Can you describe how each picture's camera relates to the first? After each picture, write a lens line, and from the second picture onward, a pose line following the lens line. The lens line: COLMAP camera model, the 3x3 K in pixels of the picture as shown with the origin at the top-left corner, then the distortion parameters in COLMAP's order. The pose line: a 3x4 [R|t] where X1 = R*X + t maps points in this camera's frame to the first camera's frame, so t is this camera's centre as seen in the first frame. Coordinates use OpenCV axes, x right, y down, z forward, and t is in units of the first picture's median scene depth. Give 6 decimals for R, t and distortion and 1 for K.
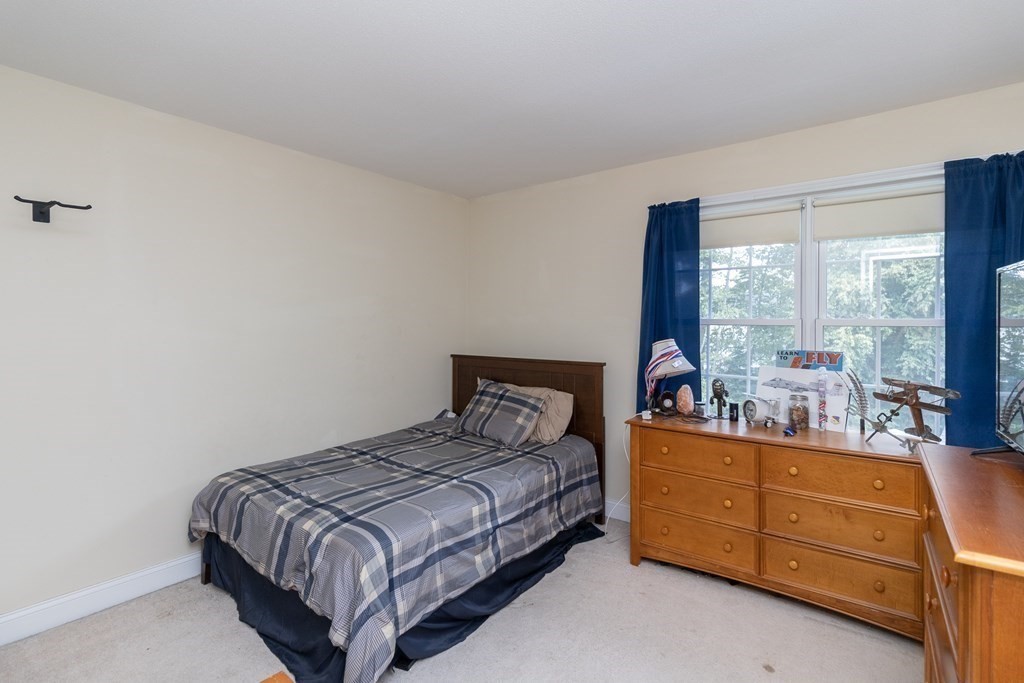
lens RADIAL K [[475.7, 0, 519.2], [0, 475.7, 324.0], [0, 0, 1]] dist [0.002243, -0.000726]
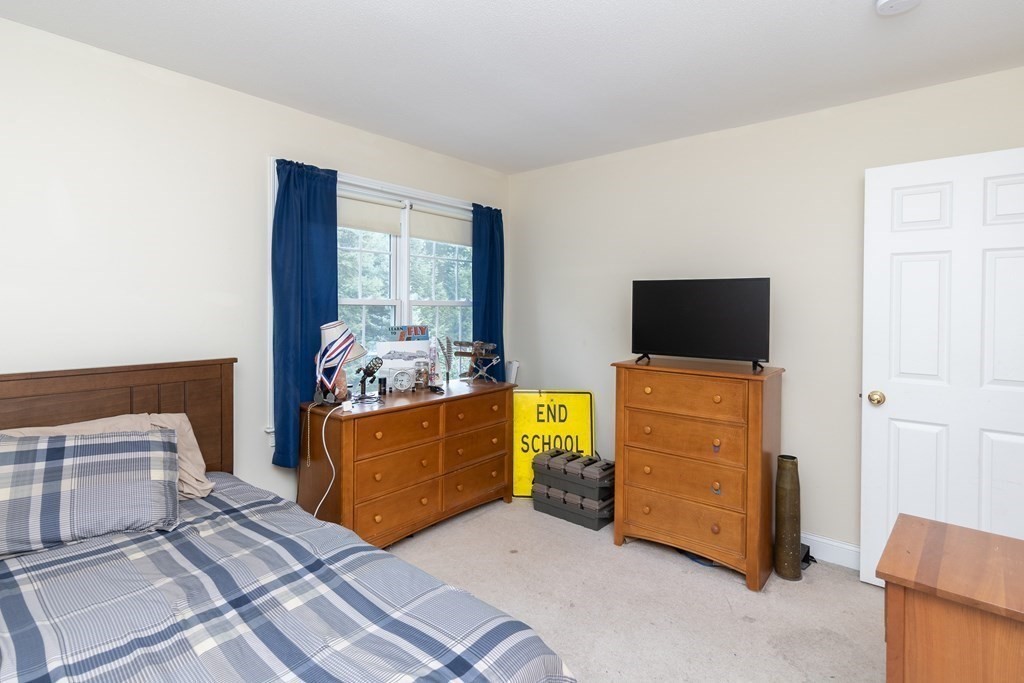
lens RADIAL K [[475.7, 0, 519.2], [0, 475.7, 324.0], [0, 0, 1]] dist [0.002243, -0.000726]
pose [[0.078055, -0.038509, 0.996205, -0.597589], [0.001285, 0.999257, 0.038527, 0.003985], [-0.996948, -0.001727, 0.078047, 0.613185]]
